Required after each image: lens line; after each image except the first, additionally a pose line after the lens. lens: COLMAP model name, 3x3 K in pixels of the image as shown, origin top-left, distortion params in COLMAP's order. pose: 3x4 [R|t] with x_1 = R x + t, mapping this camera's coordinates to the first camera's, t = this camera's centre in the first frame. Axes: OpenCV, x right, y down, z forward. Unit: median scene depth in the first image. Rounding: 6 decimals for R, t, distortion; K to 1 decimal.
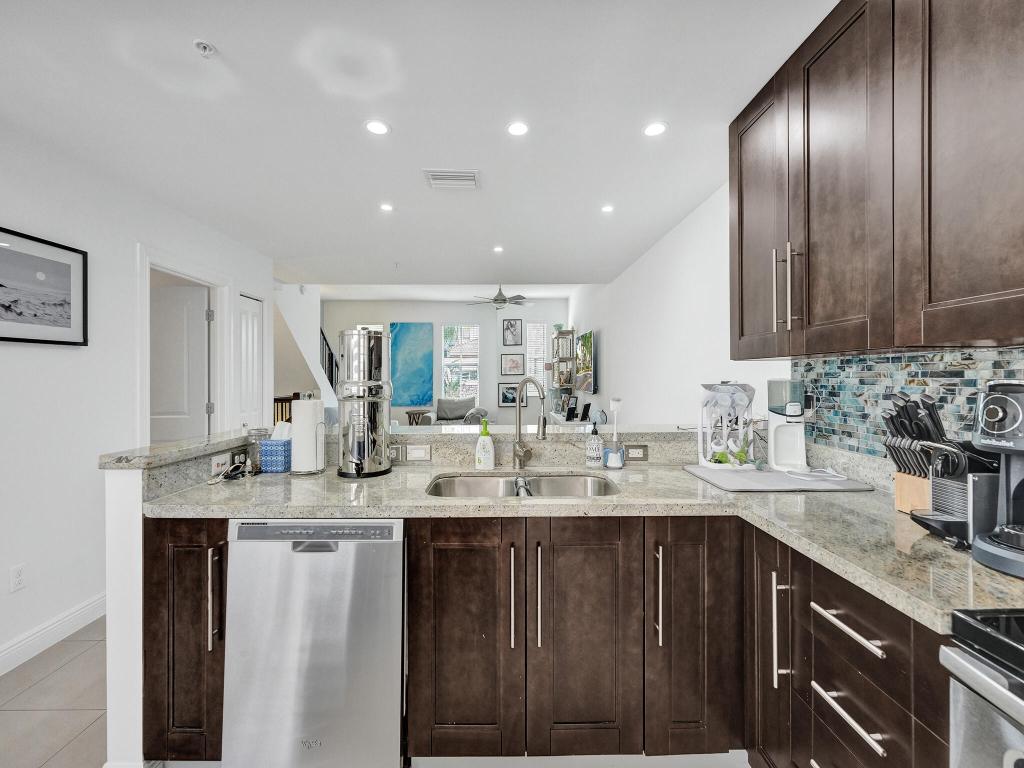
lens RADIAL K [[424.8, 0, 518.5], [0, 424.8, 374.3], [0, 0, 1]] dist [0.000882, -0.000787]
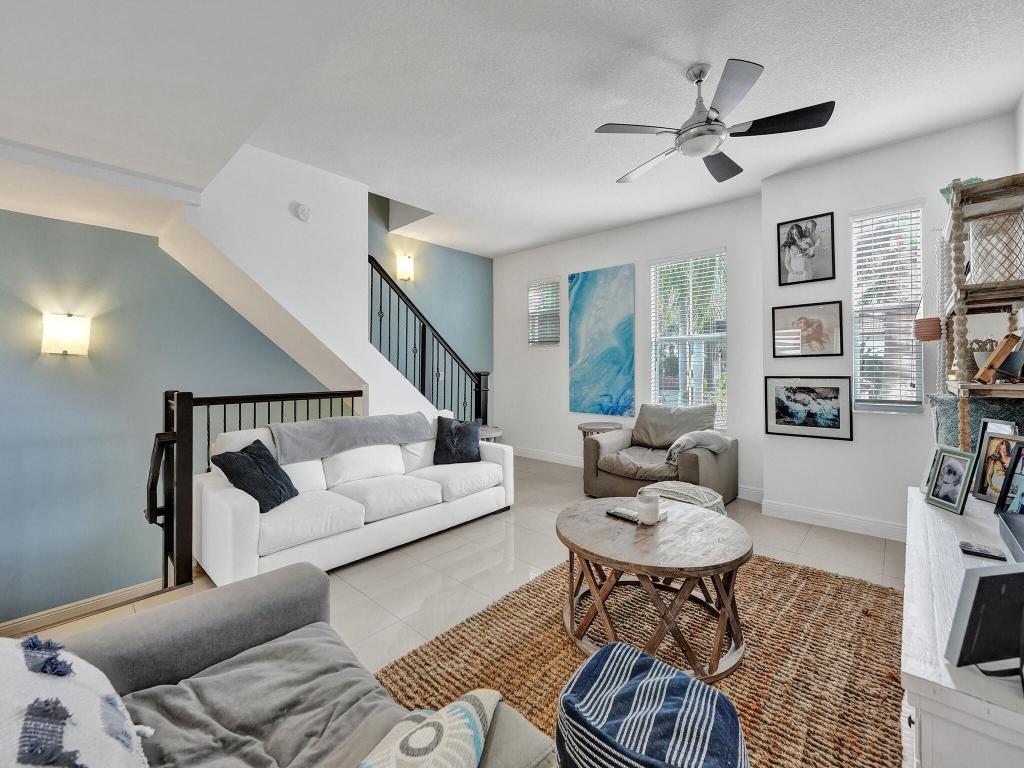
lens RADIAL K [[424.8, 0, 518.1], [0, 424.8, 362.4], [0, 0, 1]] dist [0.000882, -0.000787]
pose [[0.732551, -0.007746, -0.680668, 0.295298], [0.004027, 0.999967, -0.007045, 0.042684], [0.680701, 0.002420, 0.732558, 2.584822]]
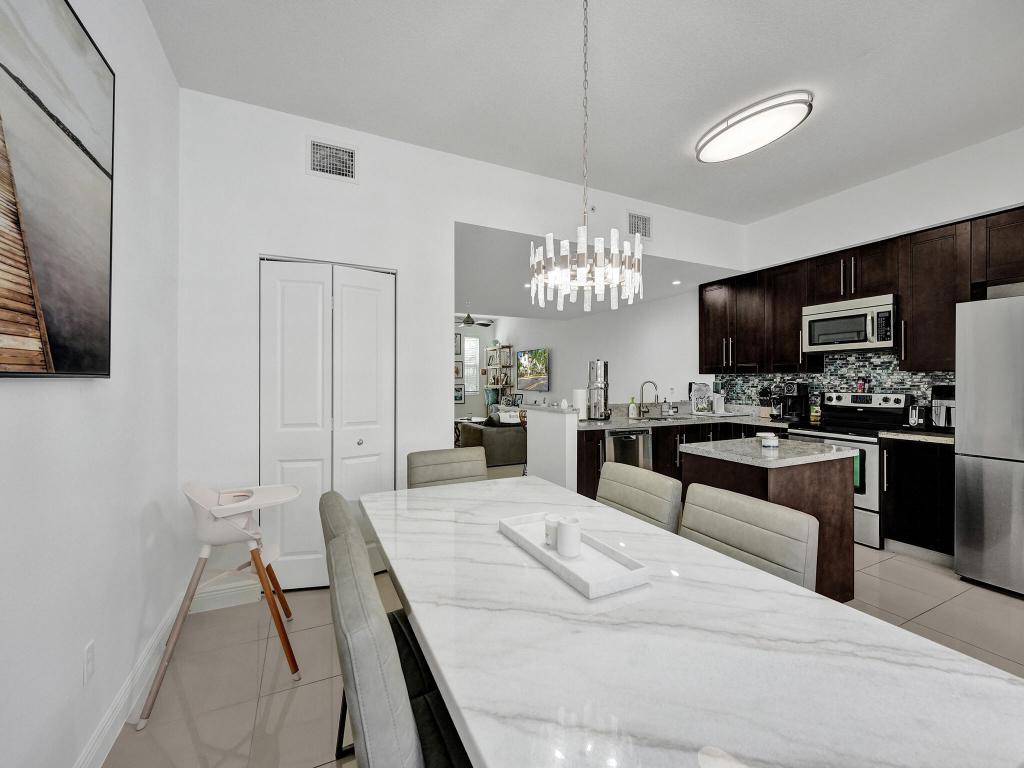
lens RADIAL K [[424.8, 0, 522.2], [0, 424.8, 376.0], [0, 0, 1]] dist [0.000882, -0.000787]
pose [[0.900009, 0.007701, 0.435803, -1.843425], [-0.006762, 0.999970, -0.003707, -0.004778], [-0.435819, 0.000390, 0.900034, -1.007102]]
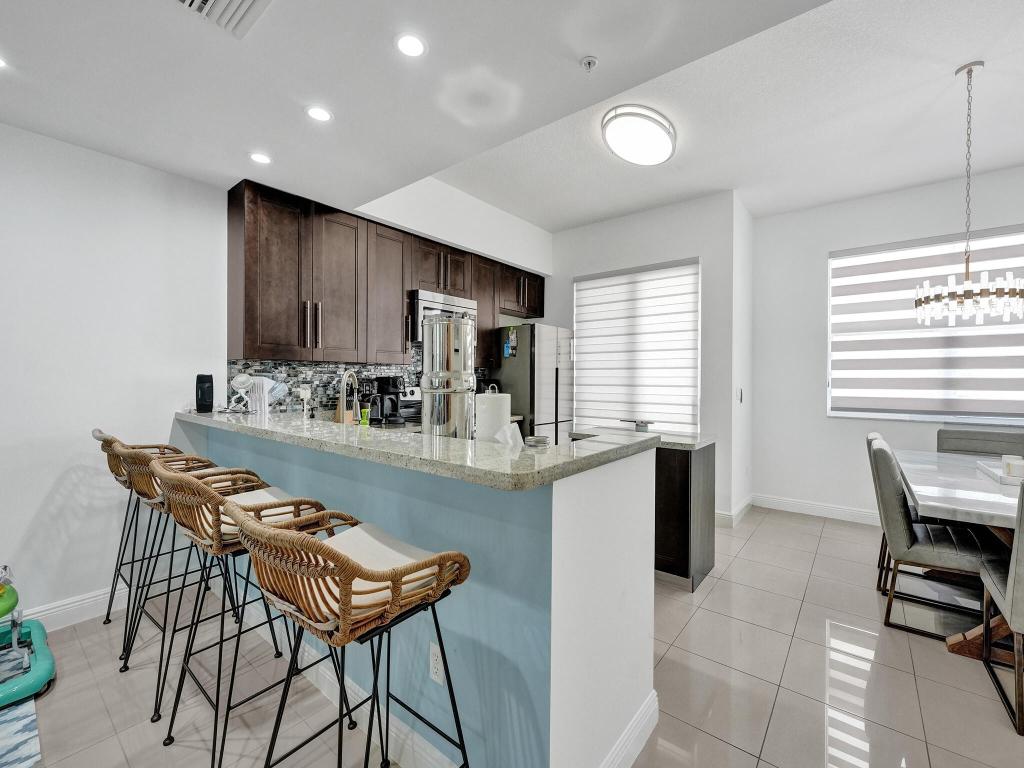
lens RADIAL K [[424.8, 0, 518.3], [0, 424.8, 377.2], [0, 0, 1]] dist [0.000882, -0.000787]
pose [[-0.767243, -0.008382, 0.641302, -1.102680], [-0.014715, 0.999881, -0.004537, 0.017765], [-0.641188, -0.012918, -0.767275, 1.640600]]
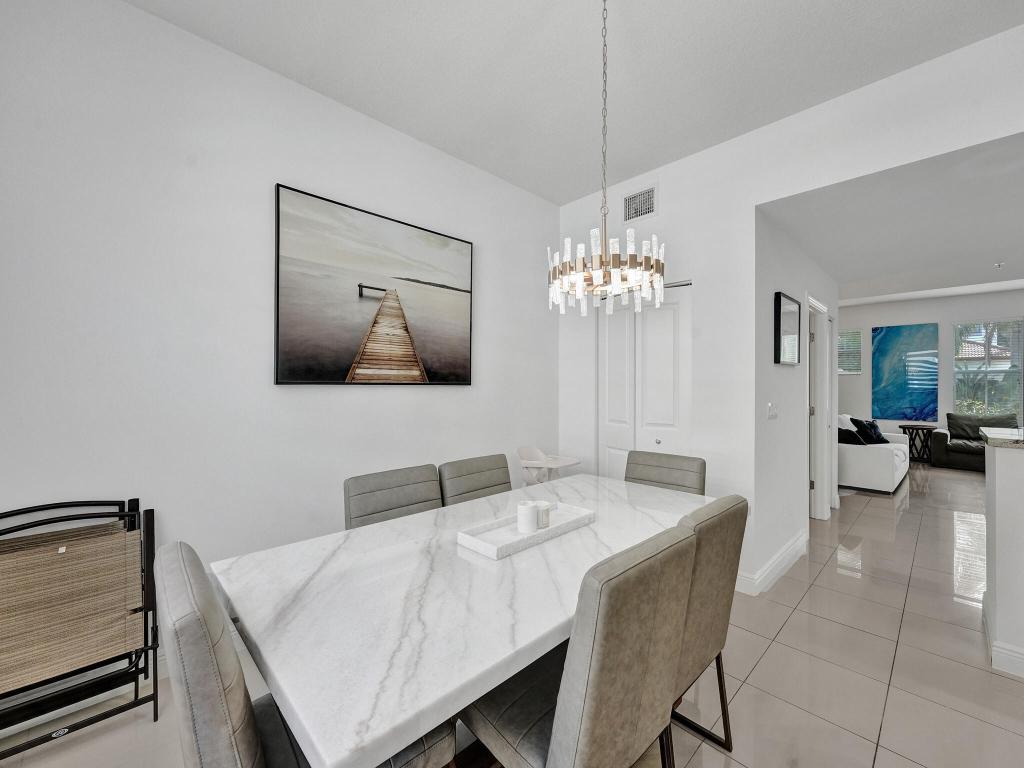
lens RADIAL K [[424.8, 0, 510.4], [0, 424.8, 384.0], [0, 0, 1]] dist [0.000882, -0.000787]
pose [[0.677577, 0.002350, -0.735449, -0.800272], [-0.000819, 0.999997, 0.002441, -0.007777], [0.735452, -0.001052, 0.677576, -0.997869]]
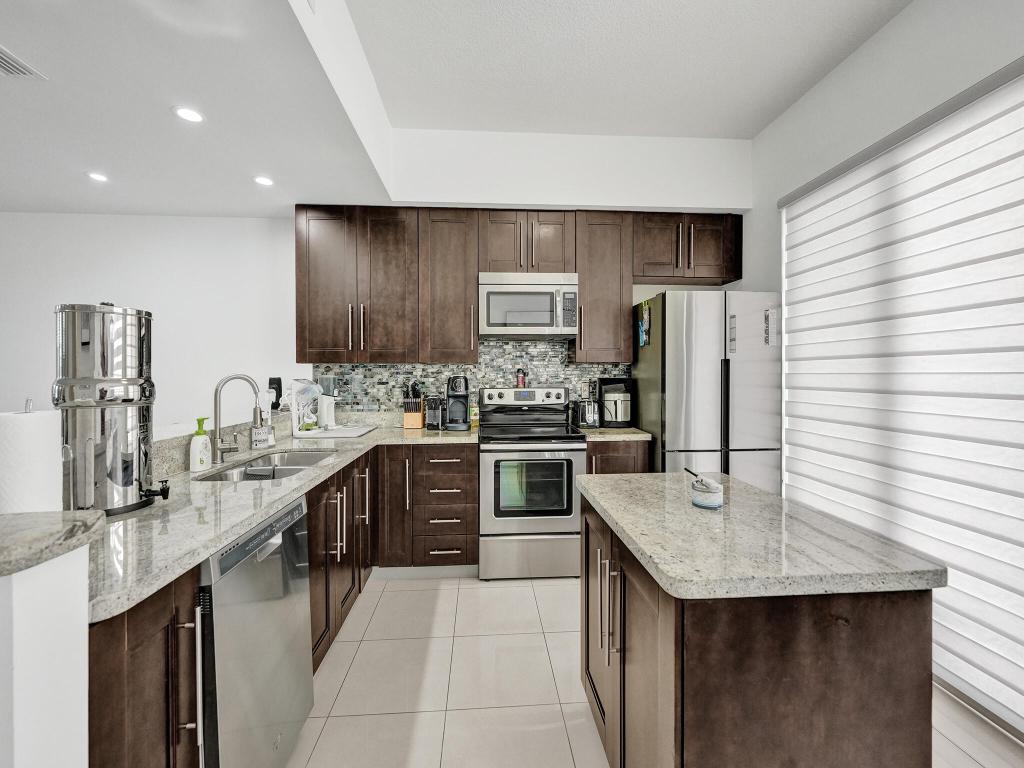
lens RADIAL K [[424.8, 0, 511.9], [0, 424.8, 376.9], [0, 0, 1]] dist [0.000882, -0.000787]
pose [[-0.041508, -0.005090, 0.999125, -1.139202], [-0.004508, 0.999978, 0.004907, 0.005051], [-0.999128, -0.004300, -0.041530, 0.347721]]
